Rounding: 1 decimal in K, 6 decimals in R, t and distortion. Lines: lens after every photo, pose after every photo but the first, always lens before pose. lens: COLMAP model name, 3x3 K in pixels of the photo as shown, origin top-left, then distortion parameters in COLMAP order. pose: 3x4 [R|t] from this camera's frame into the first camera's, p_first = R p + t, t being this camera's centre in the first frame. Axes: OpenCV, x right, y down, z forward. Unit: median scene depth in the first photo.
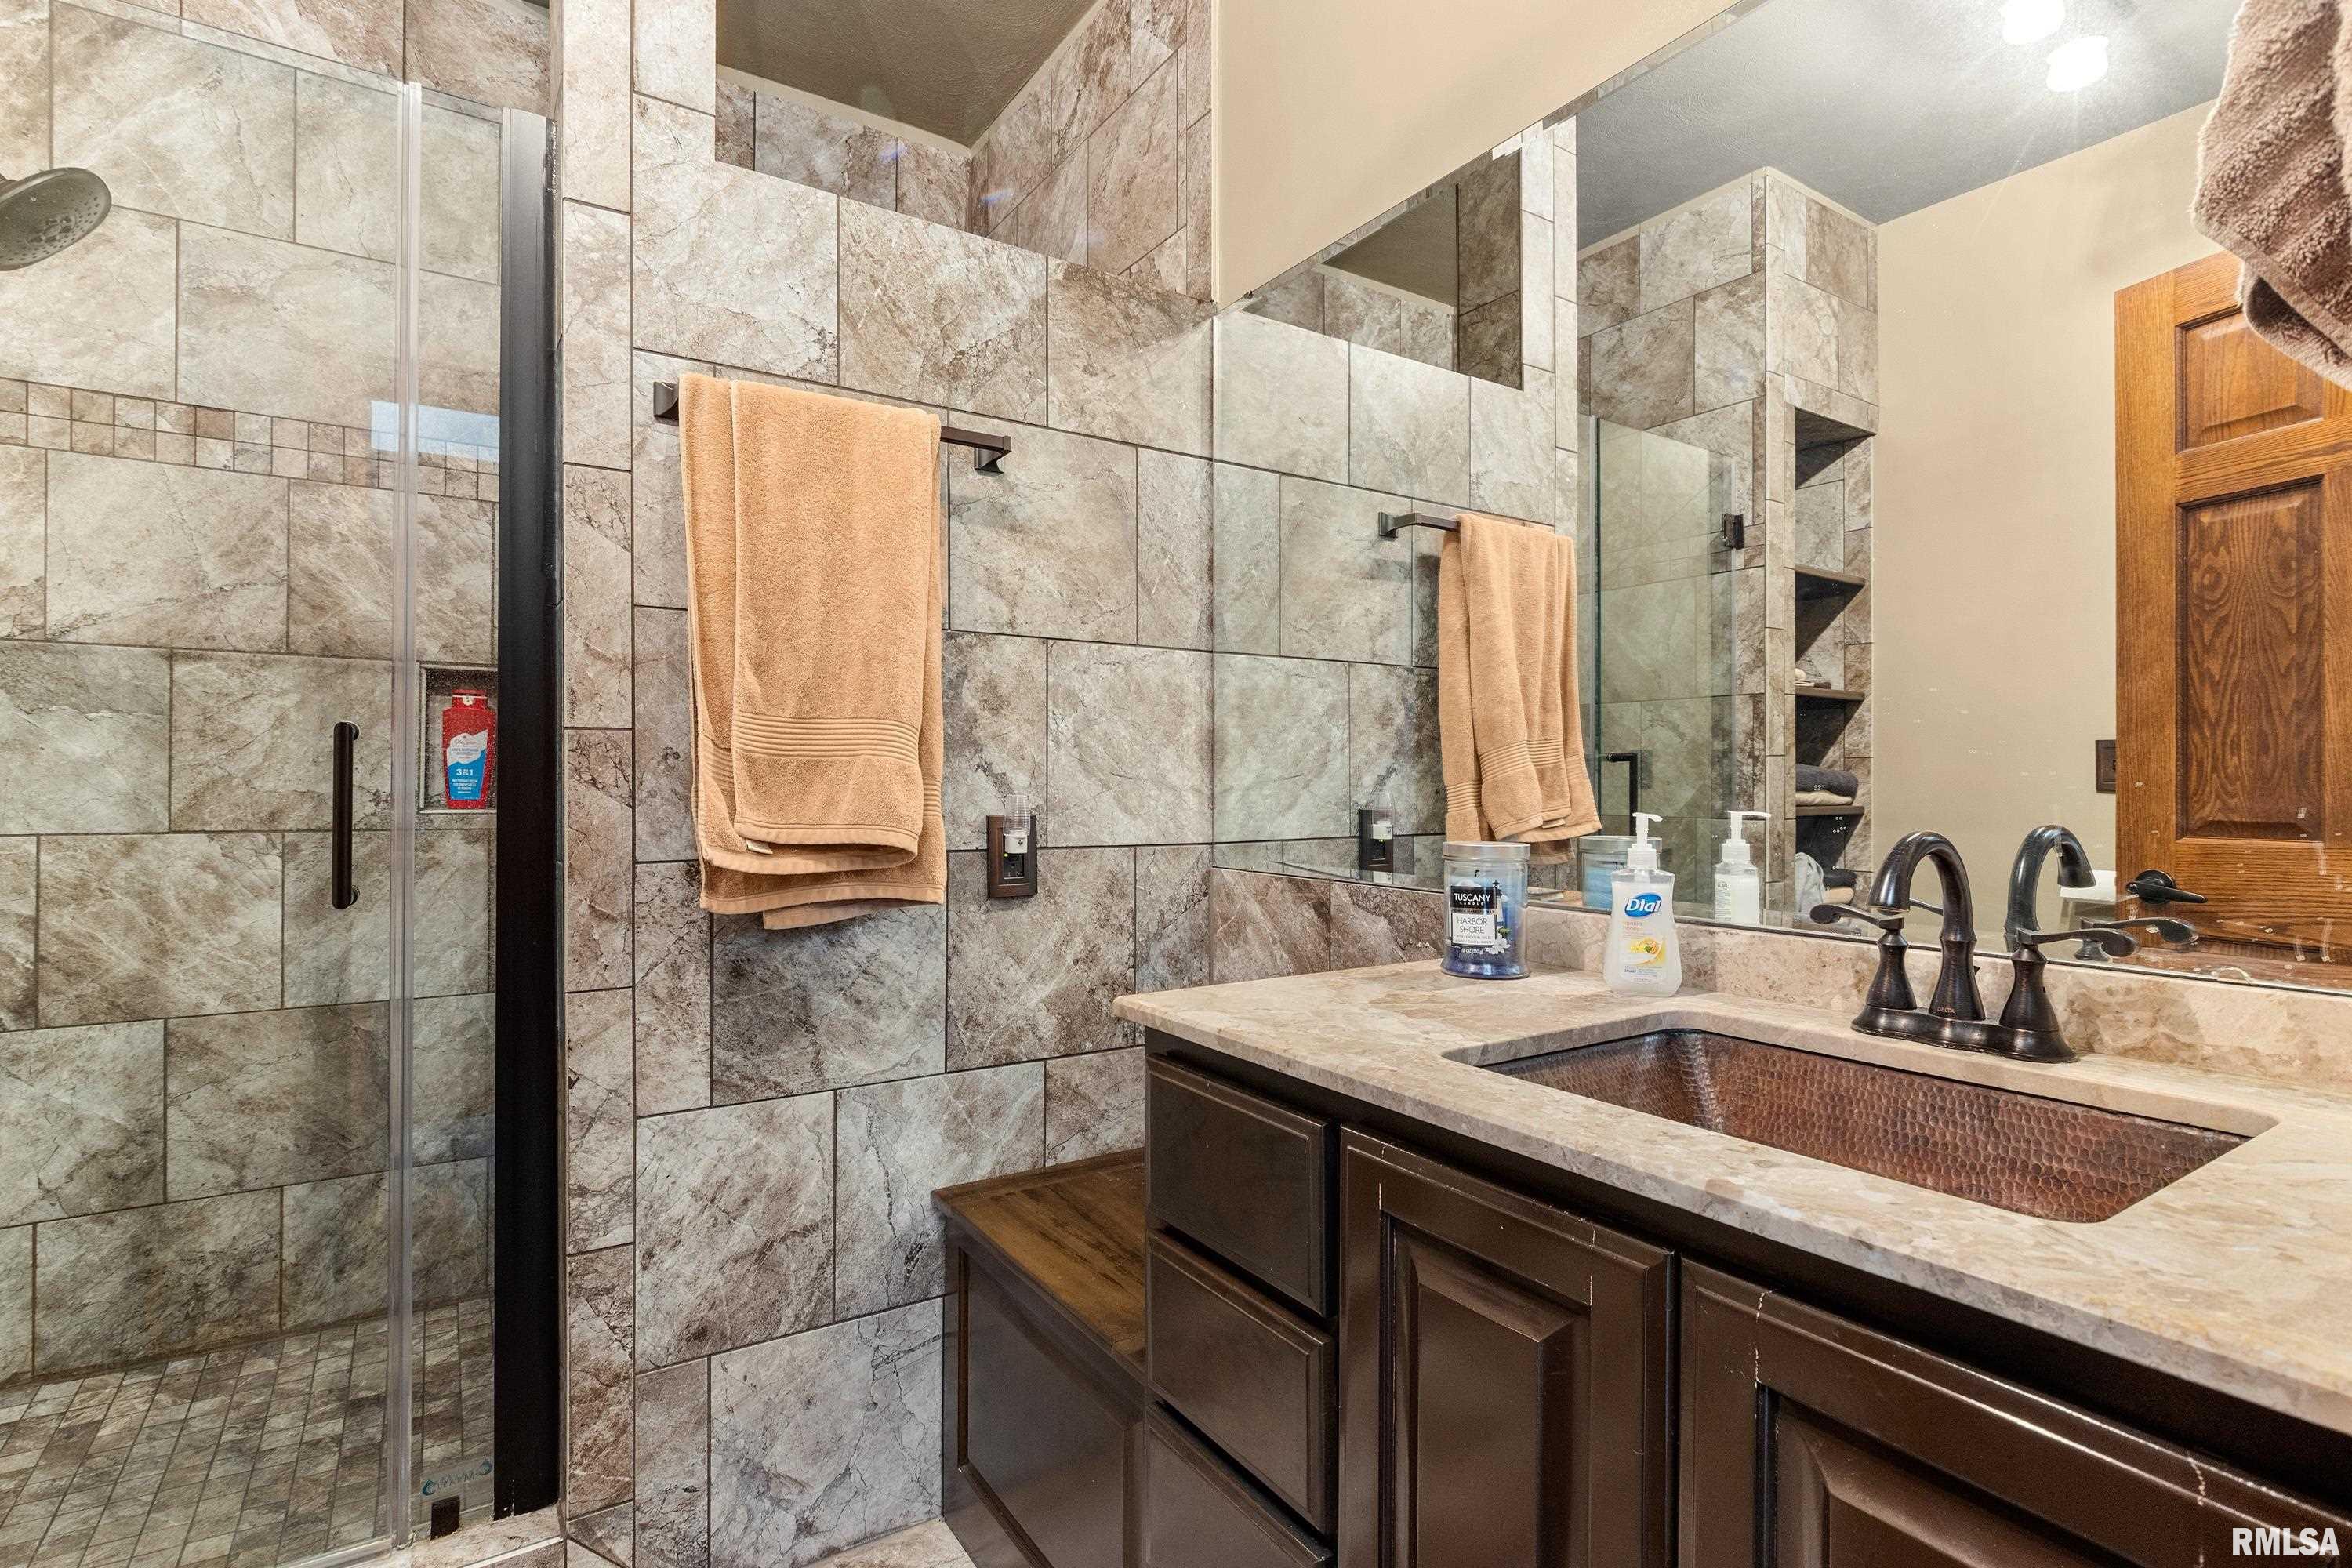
lens RADIAL K [[1114.0, 0, 1154.5], [0, 1114.0, 780.8], [0, 0, 1]] dist [0.001234, -0.002314]
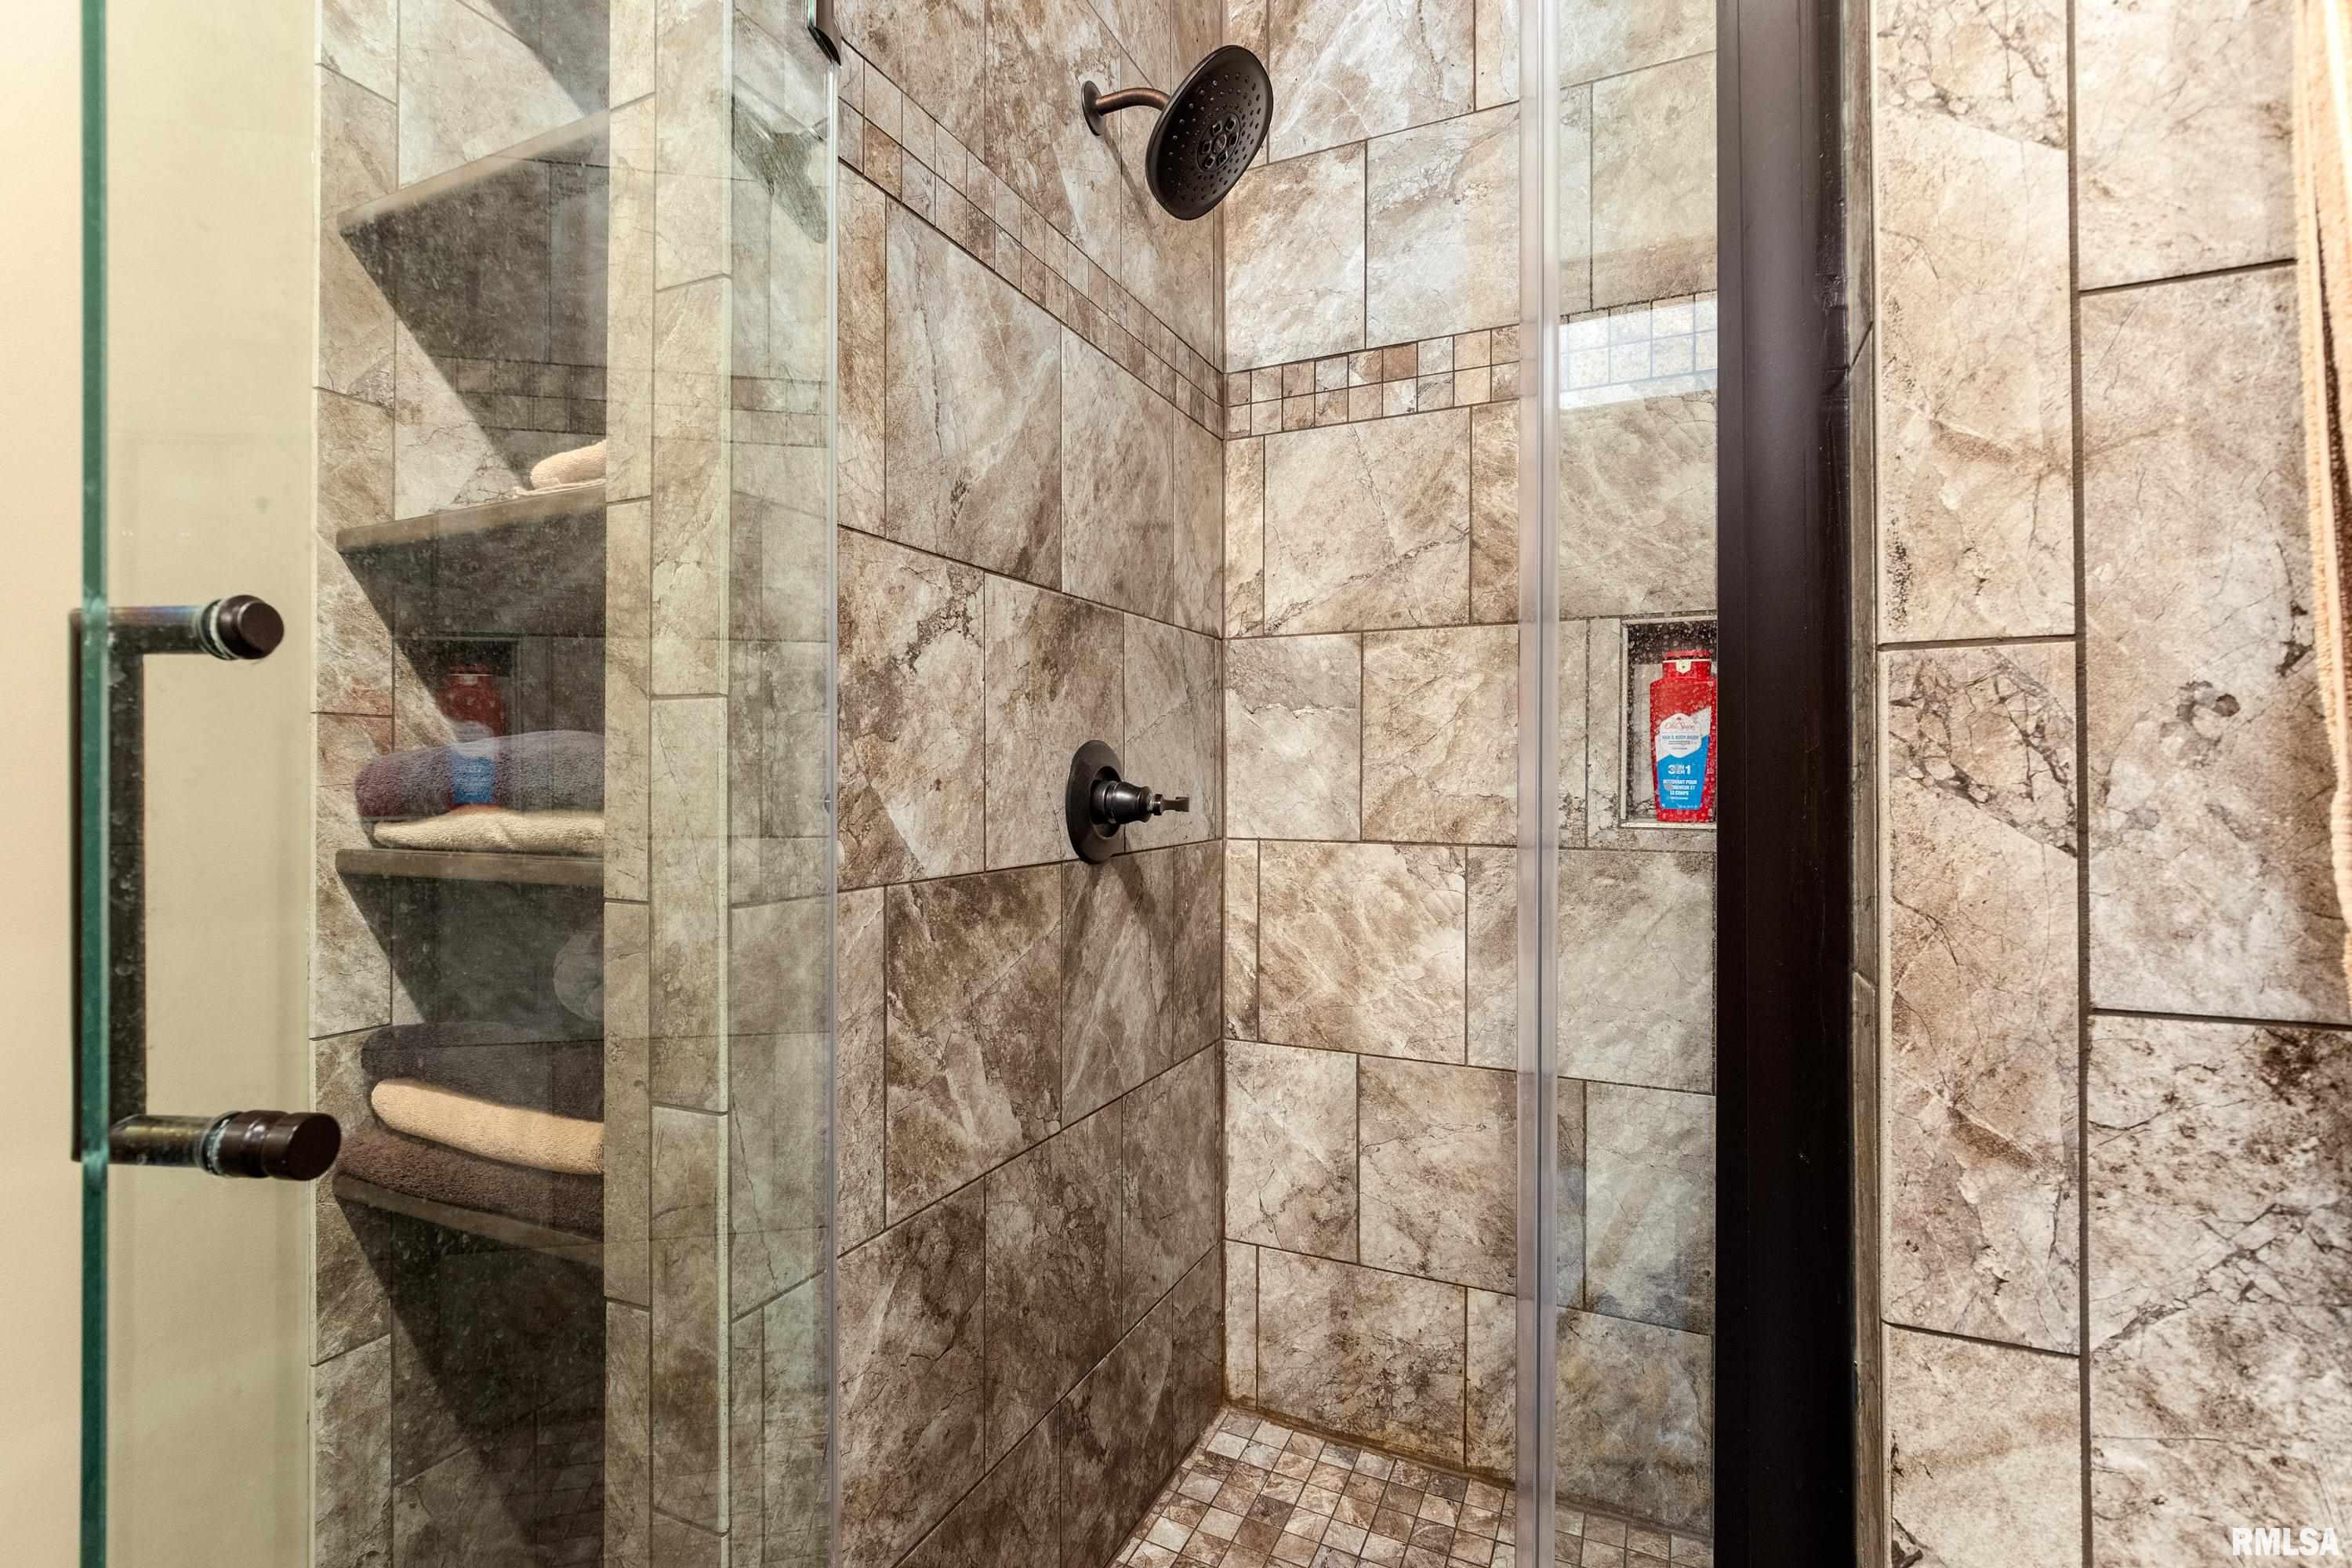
lens RADIAL K [[1114.0, 0, 1154.5], [0, 1114.0, 780.8], [0, 0, 1]] dist [0.001234, -0.002314]
pose [[0.532920, -0.003617, -0.846158, -0.229405], [0.003520, 0.999992, -0.002057, -0.000236], [0.846158, -0.001882, 0.532928, 0.395253]]
